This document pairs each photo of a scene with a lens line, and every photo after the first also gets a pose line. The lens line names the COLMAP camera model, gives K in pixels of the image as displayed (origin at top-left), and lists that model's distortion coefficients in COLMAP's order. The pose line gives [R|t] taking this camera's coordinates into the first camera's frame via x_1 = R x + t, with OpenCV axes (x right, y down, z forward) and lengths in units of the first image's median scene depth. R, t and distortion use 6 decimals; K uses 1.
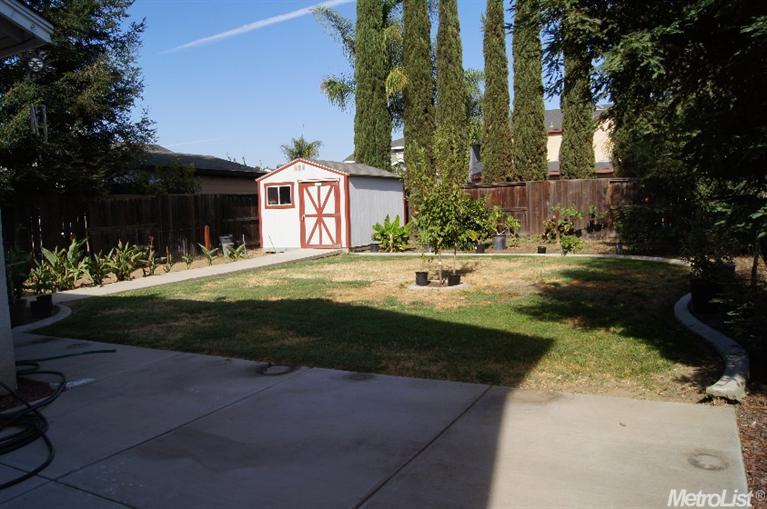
lens RADIAL K [[618.1, 0, 372.8], [0, 618.1, 256.0], [0, 0, 1]] dist [-0.084187, 0.001373]
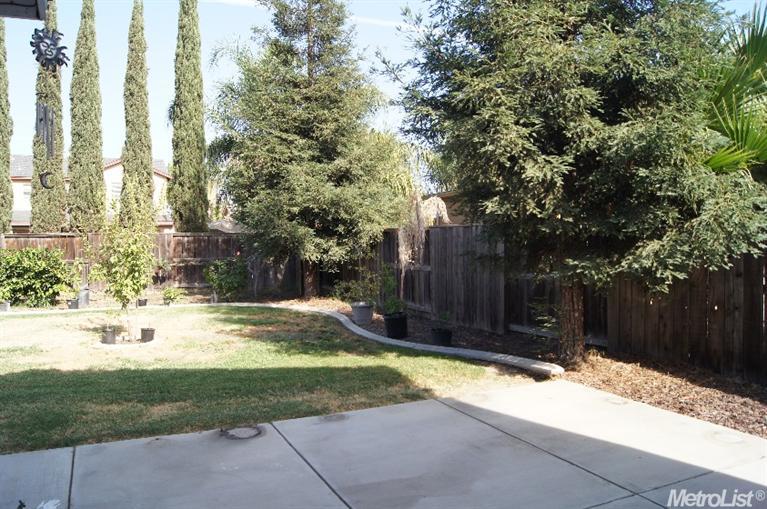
lens RADIAL K [[618.1, 0, 372.8], [0, 618.1, 256.0], [0, 0, 1]] dist [-0.084187, 0.001373]
pose [[0.599455, 0.011591, 0.800324, -0.788196], [0.056652, 0.996773, -0.056869, -0.018933], [-0.798401, 0.079430, 0.596864, 0.265596]]
